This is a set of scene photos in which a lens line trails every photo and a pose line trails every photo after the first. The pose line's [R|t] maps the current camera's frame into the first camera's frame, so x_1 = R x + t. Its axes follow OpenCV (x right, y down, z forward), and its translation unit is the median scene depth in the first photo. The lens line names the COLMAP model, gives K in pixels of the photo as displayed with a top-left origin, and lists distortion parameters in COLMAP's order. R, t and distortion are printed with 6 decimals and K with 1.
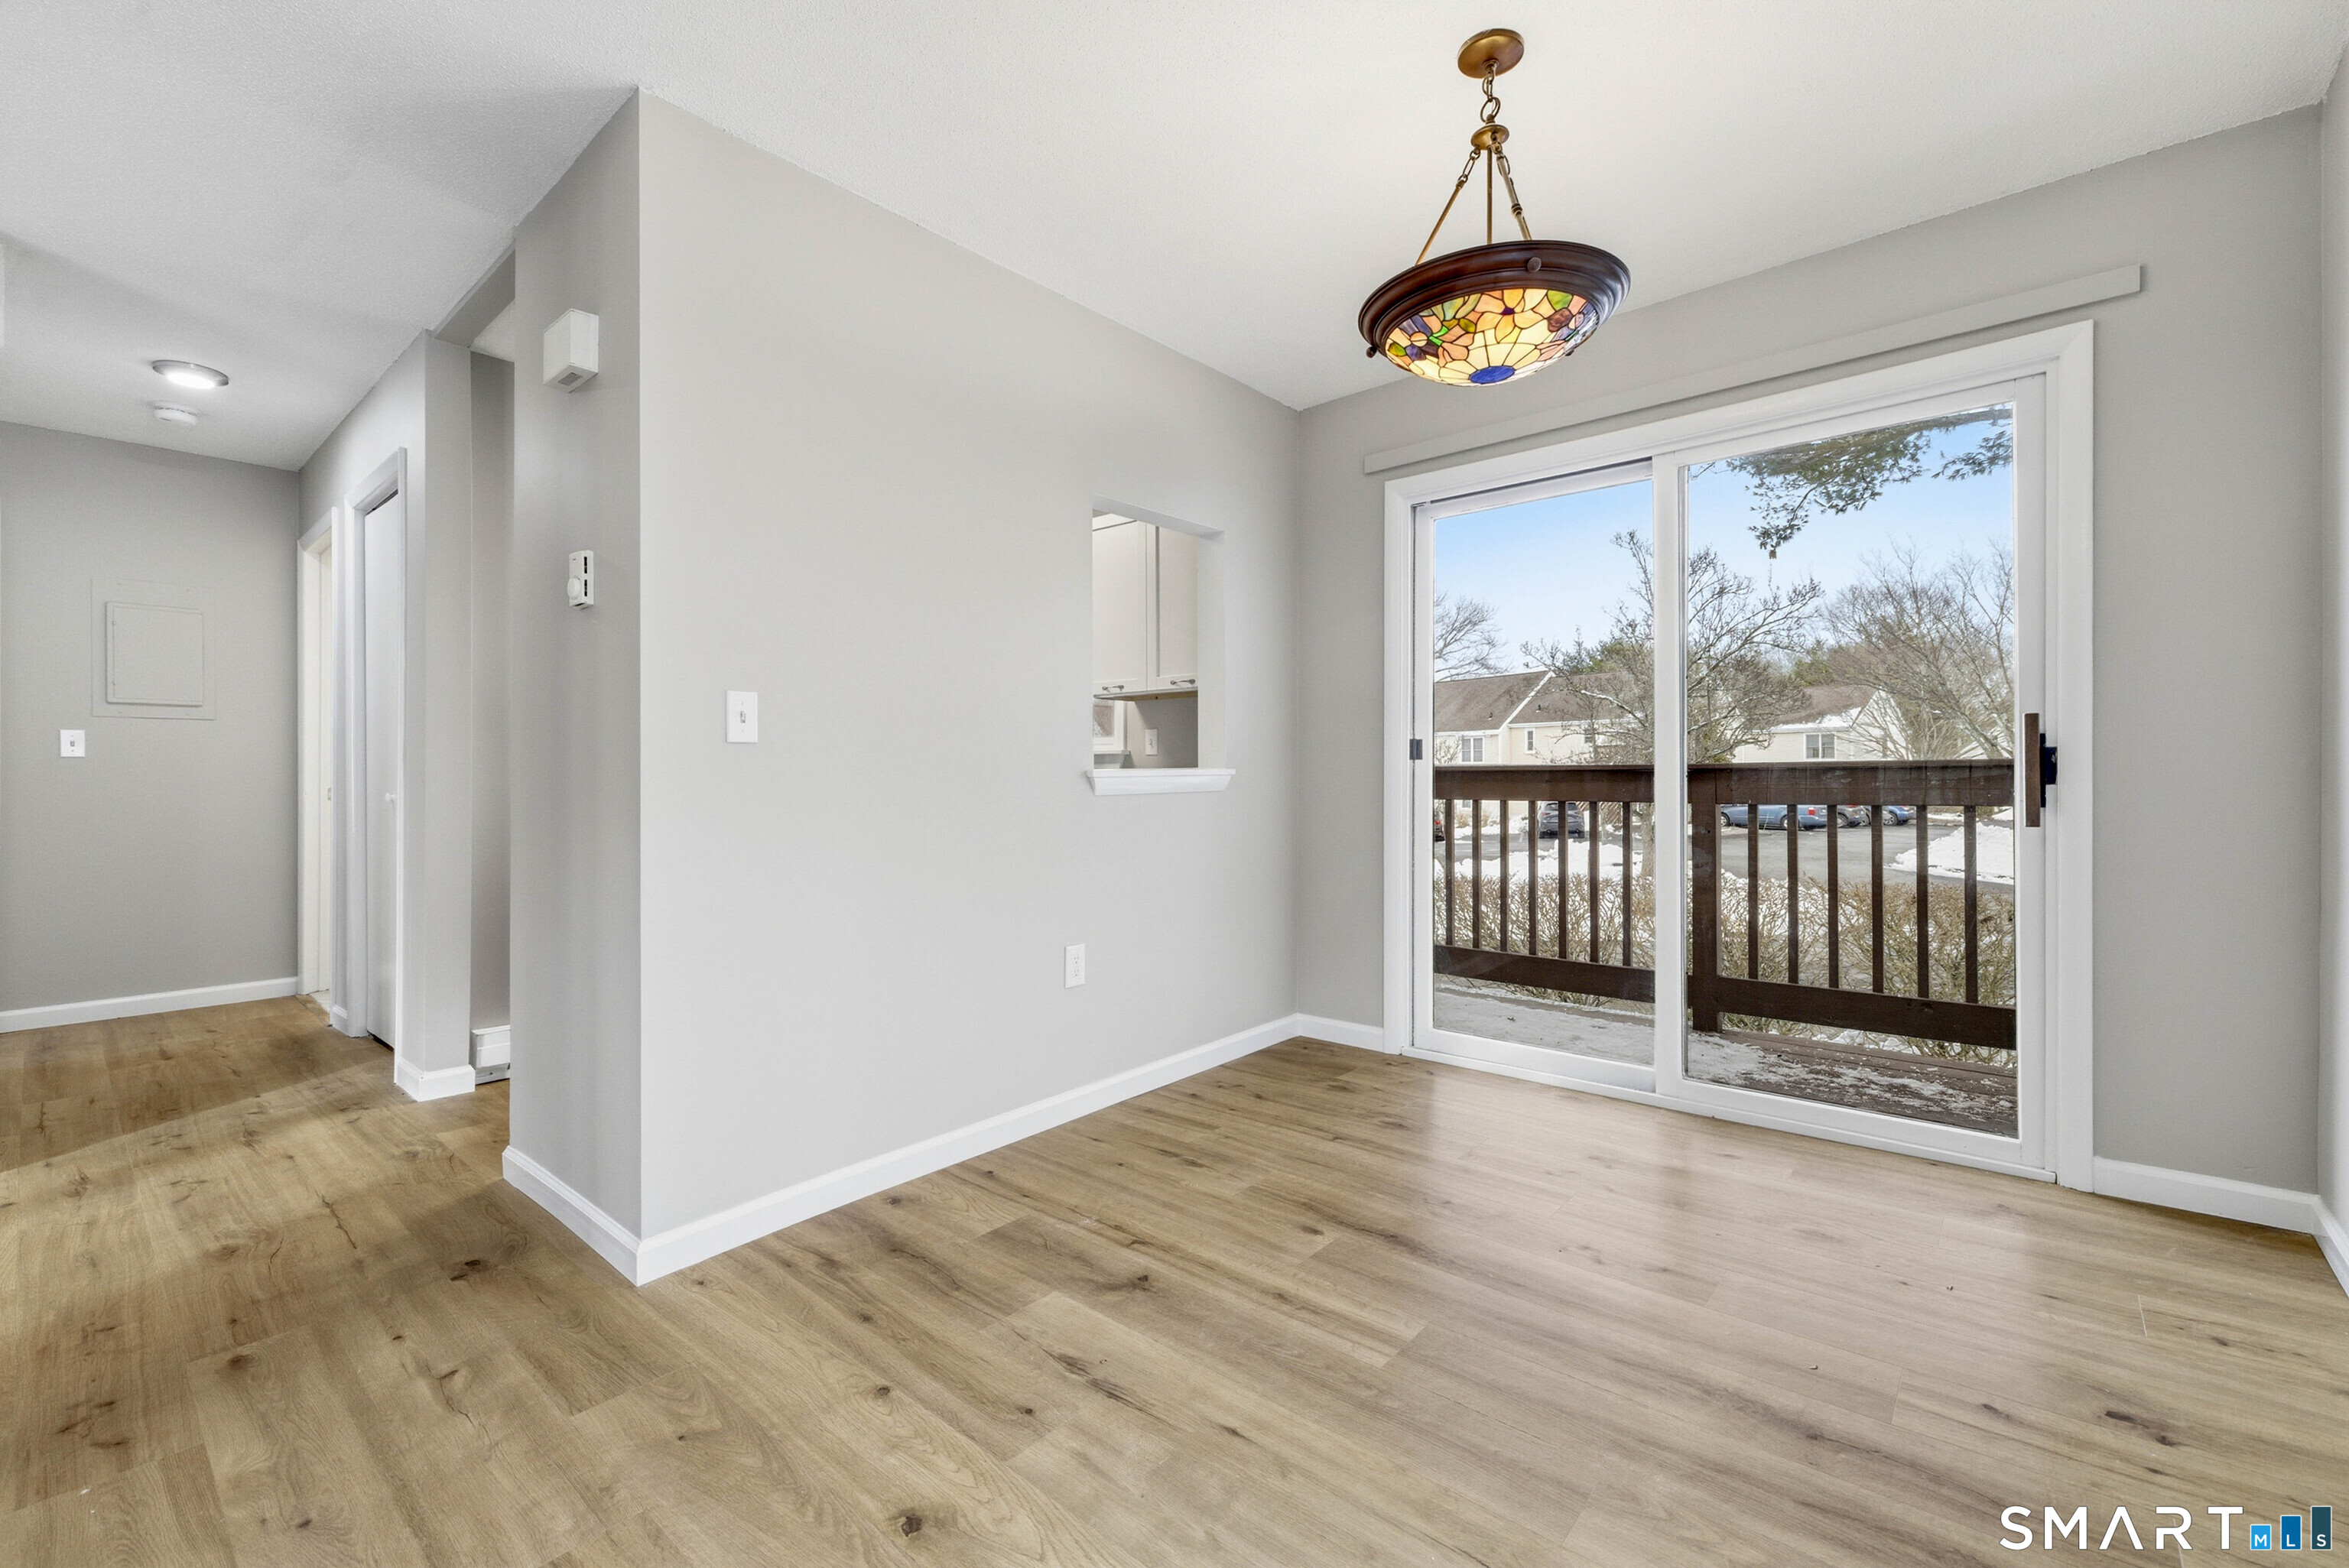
lens RADIAL K [[987.8, 0, 1170.7], [0, 987.8, 771.9], [0, 0, 1]] dist [0.002579, 0.000168]
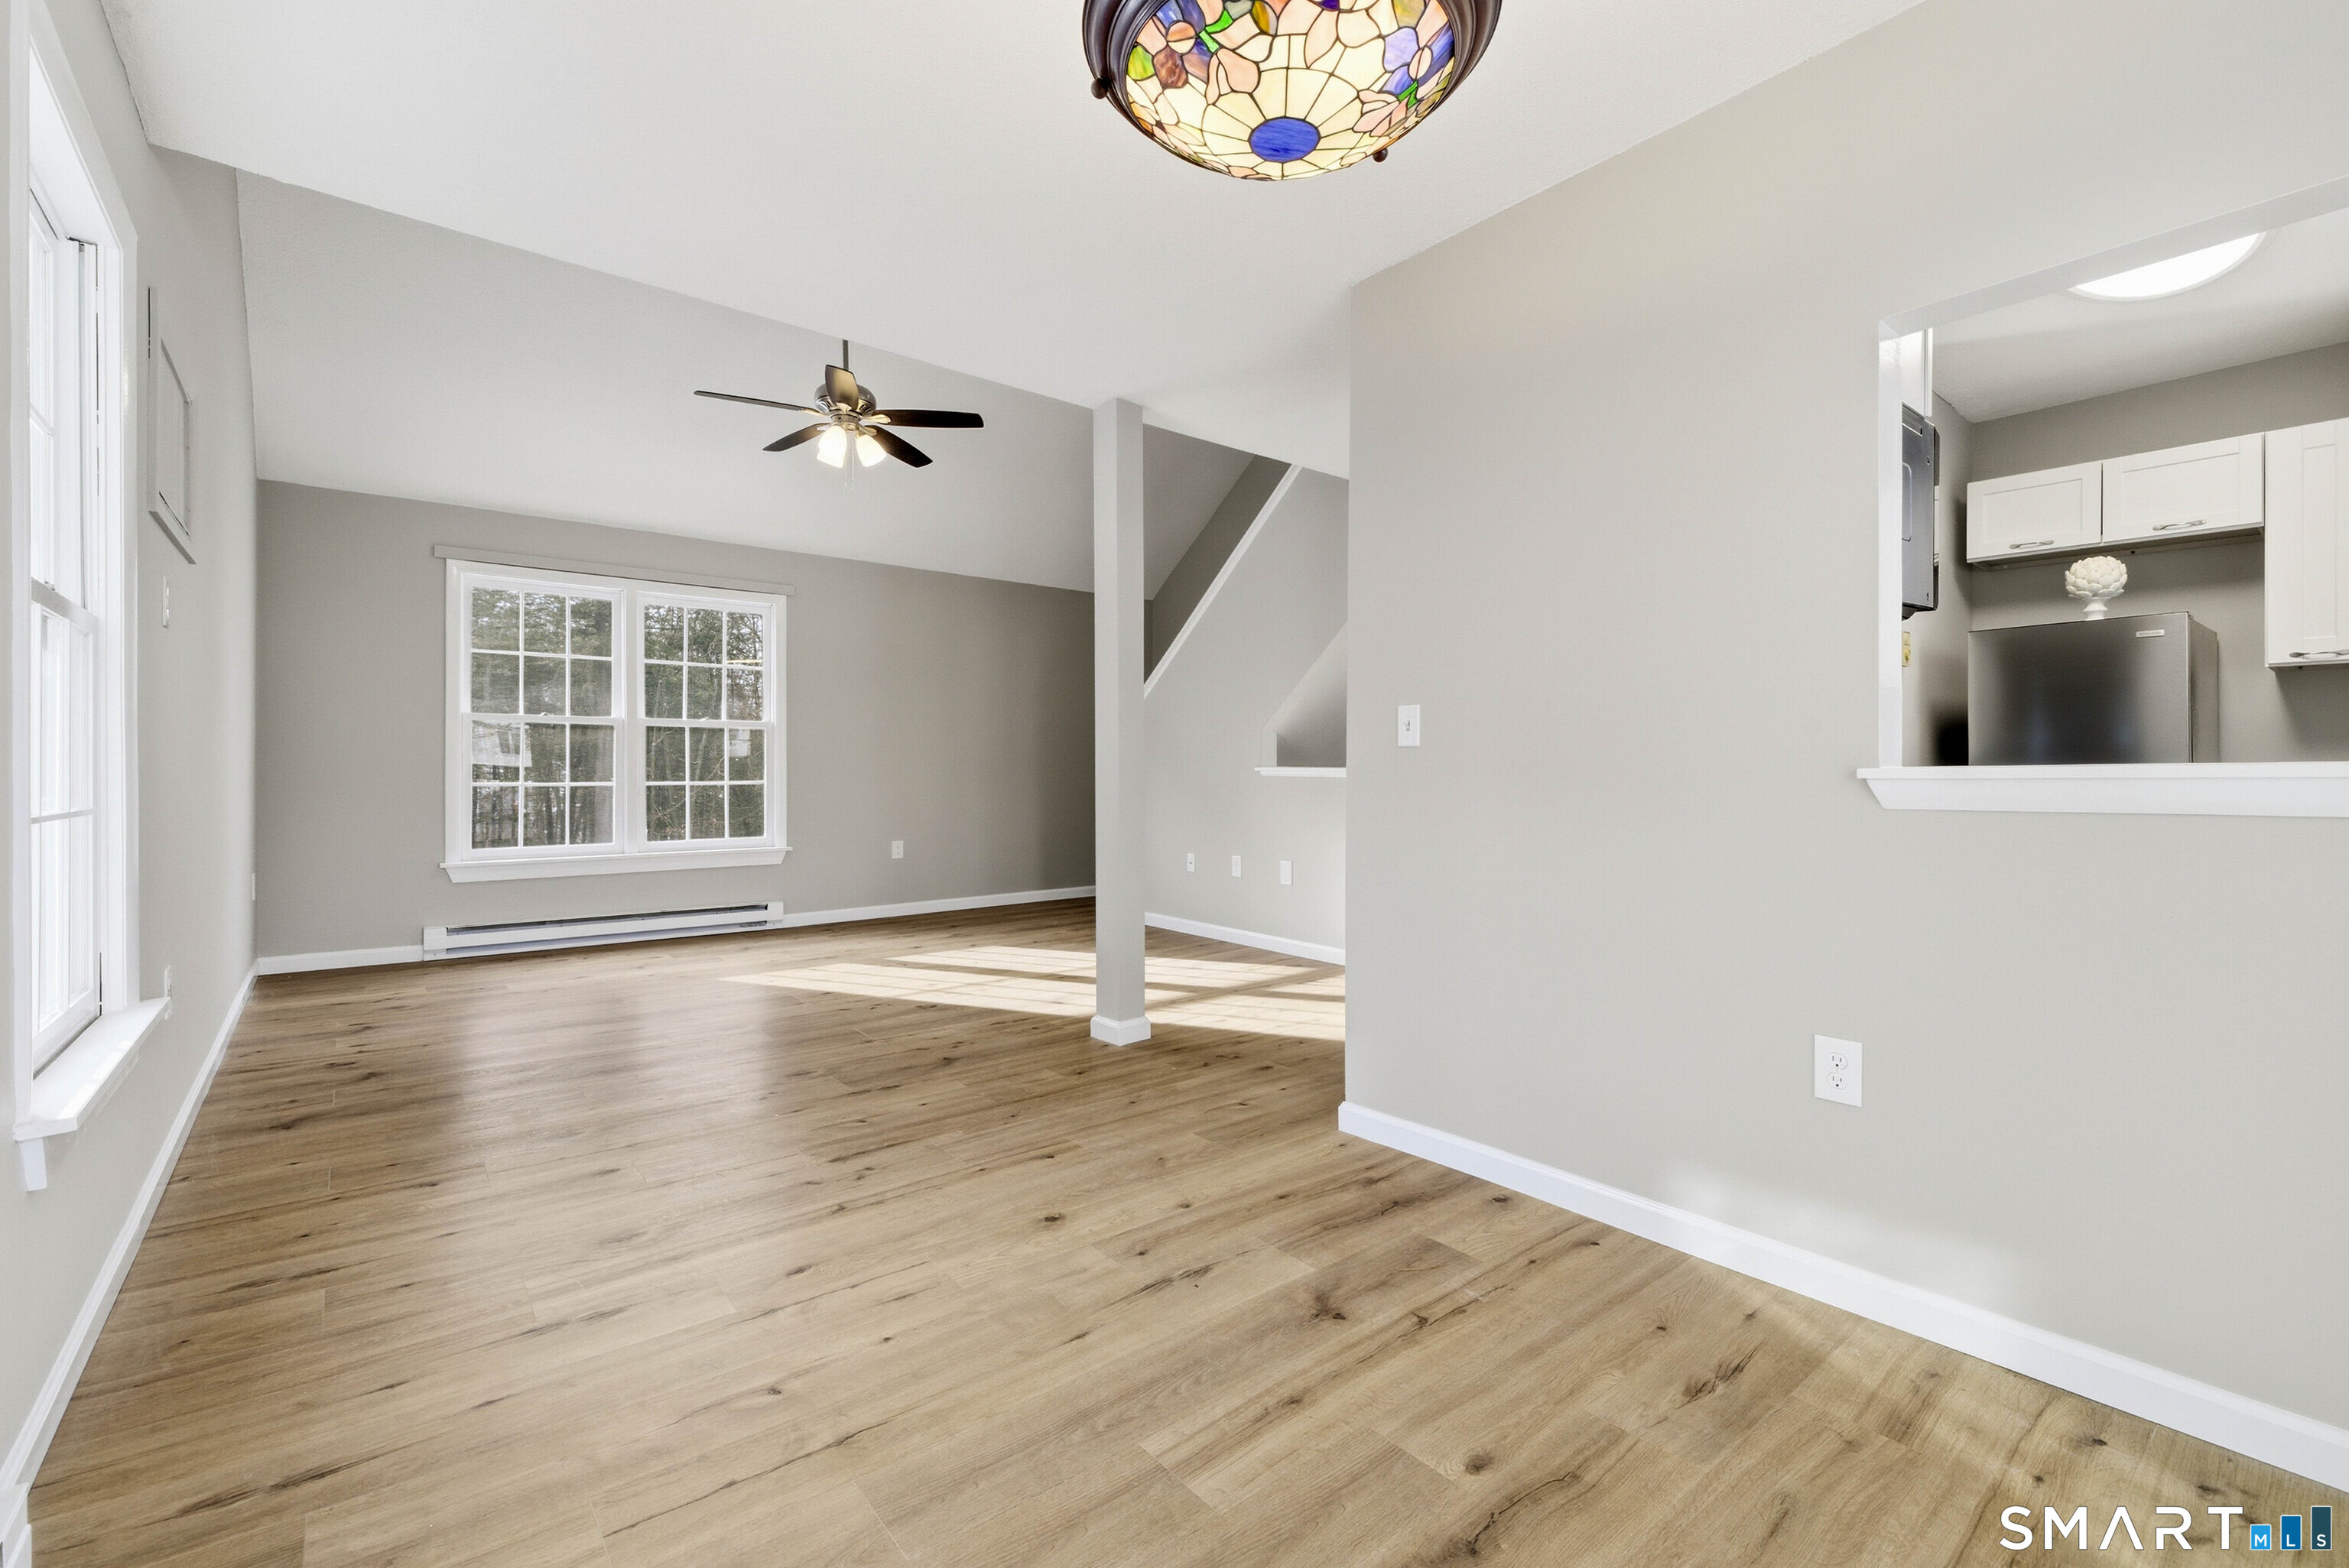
lens RADIAL K [[1012.3, 0, 1166.2], [0, 1012.3, 766.8], [0, 0, 1]] dist [0.013929, -0.000248]
pose [[-0.180346, 0.000646, -0.983603, 0.876793], [0.000621, 1.000000, 0.000543, -0.005904], [0.983603, -0.000513, -0.180346, 0.940443]]
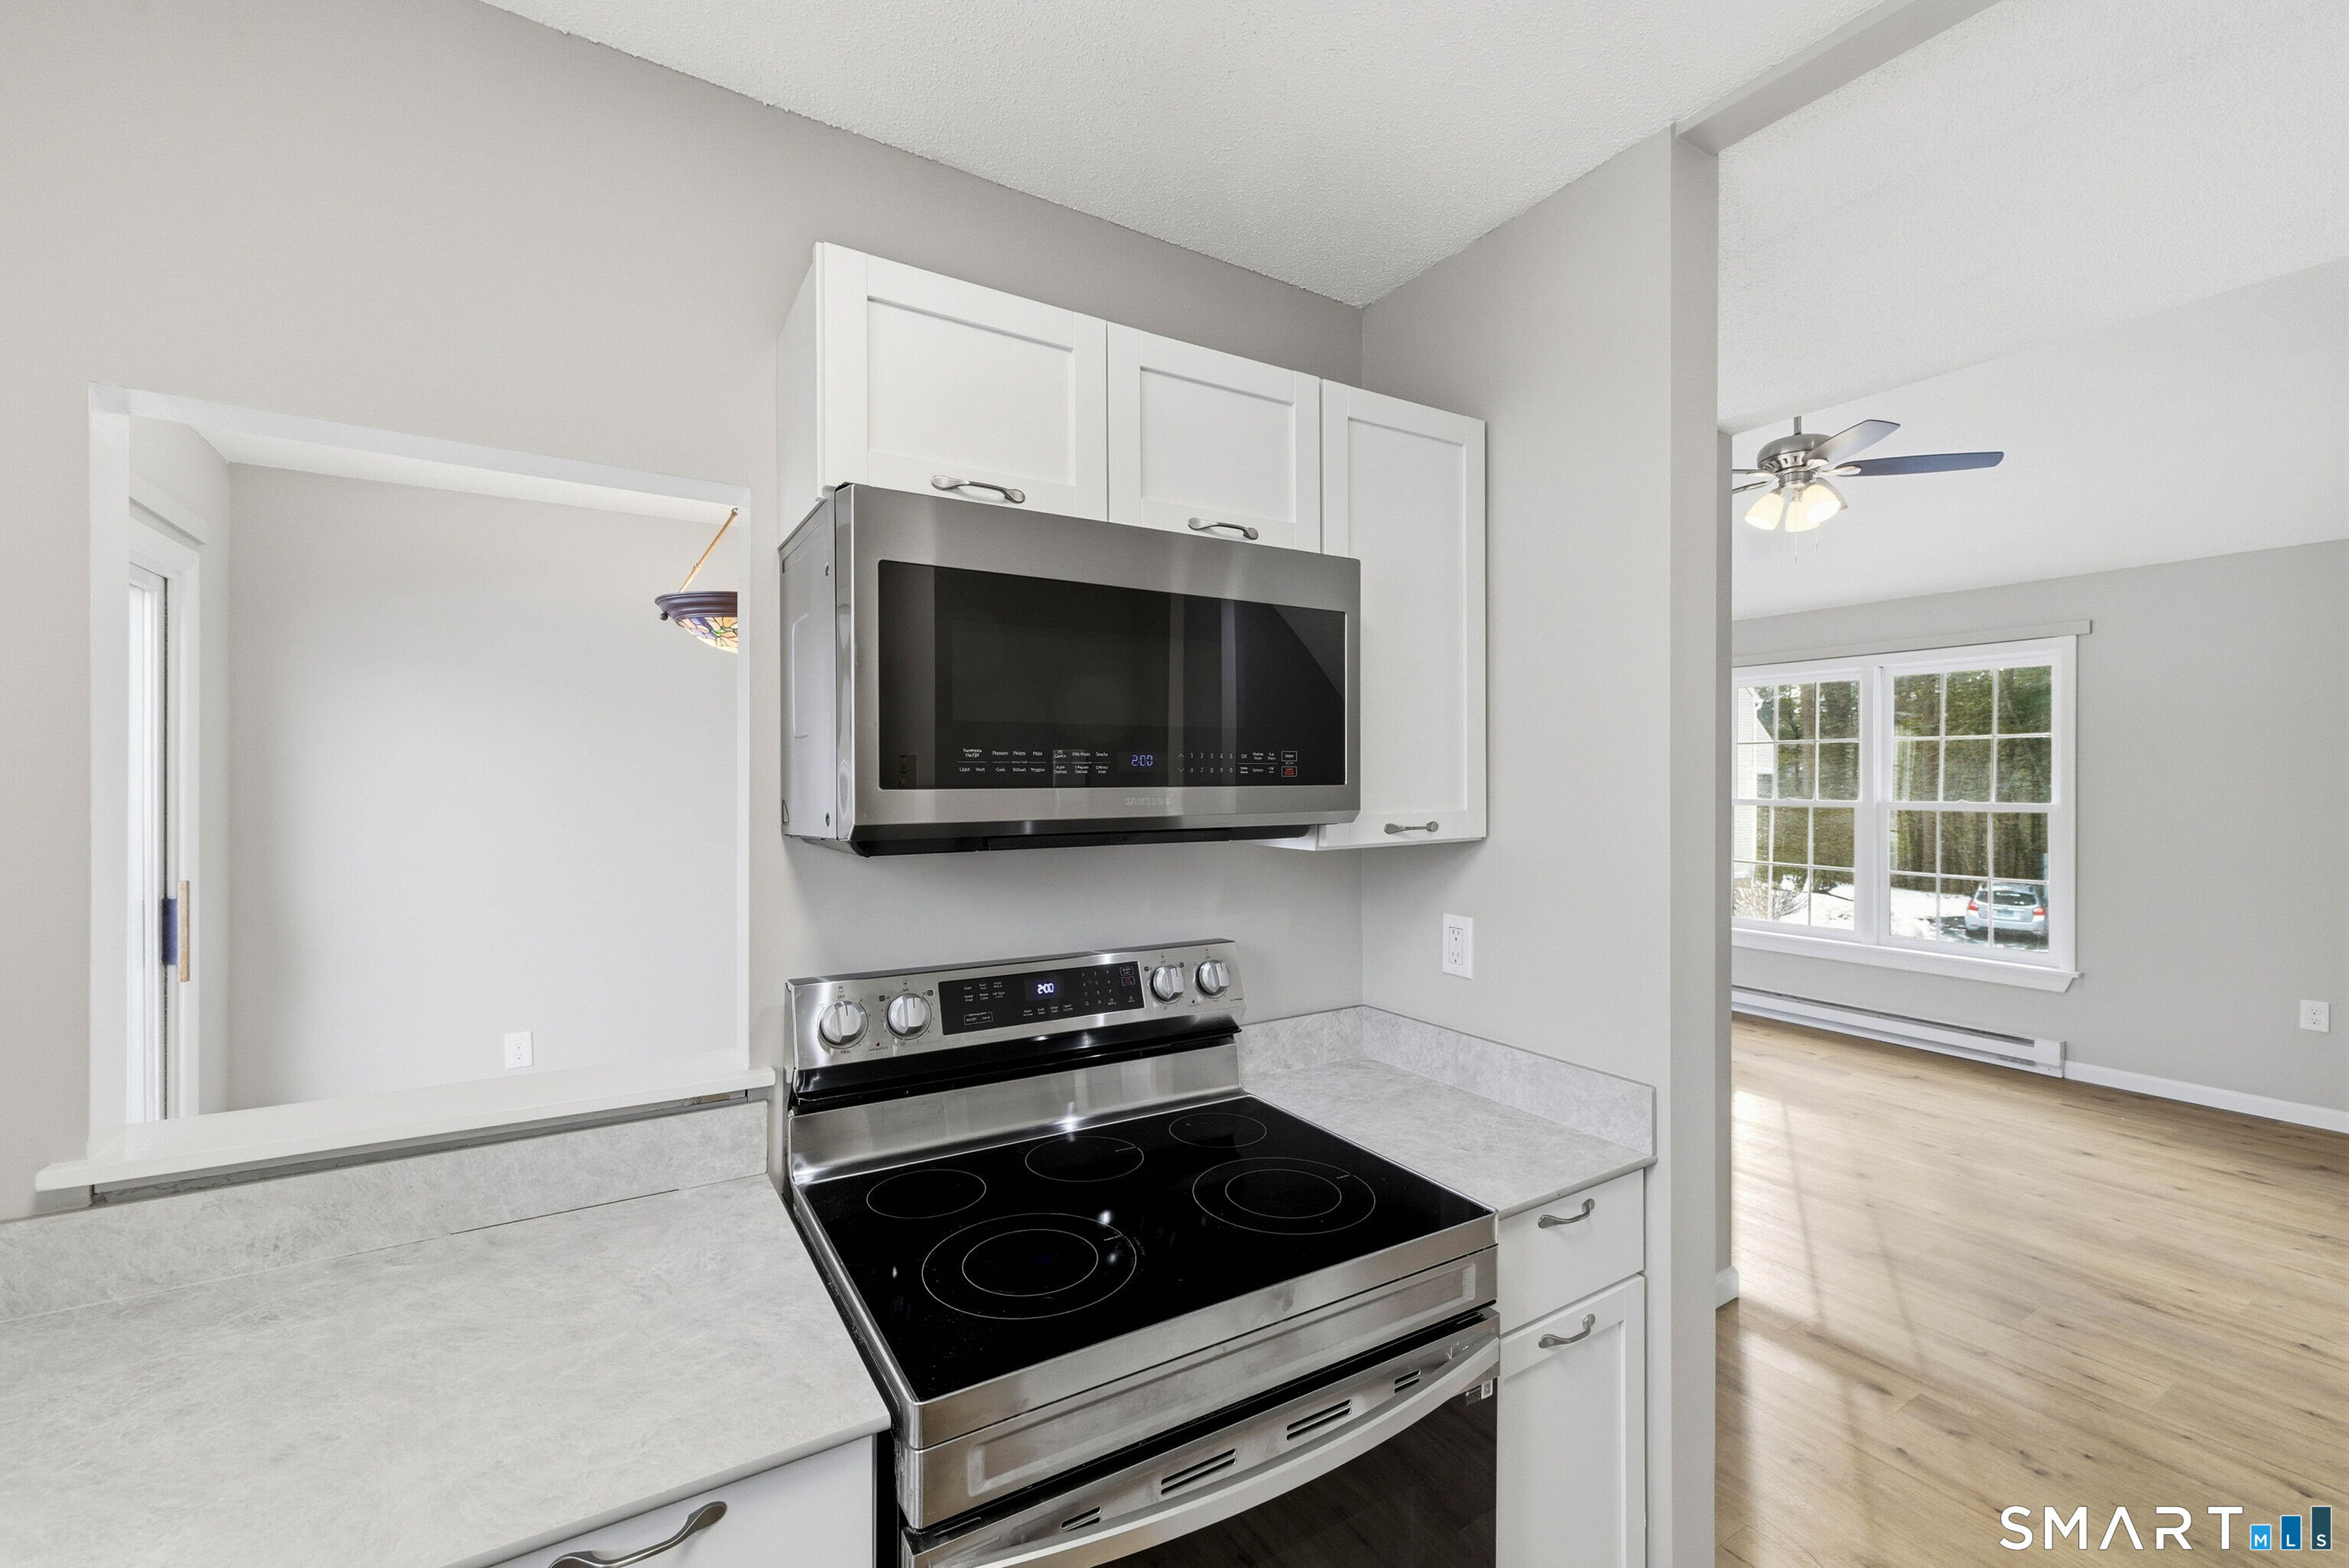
lens RADIAL K [[991.3, 0, 1167.6], [0, 991.3, 775.3], [0, 0, 1]] dist [0.004535, 0.000256]
pose [[-0.955365, 0.001432, 0.295423, -0.612402], [0.000632, 0.999996, -0.002803, -0.195658], [-0.295426, -0.002491, -0.955362, 1.980824]]
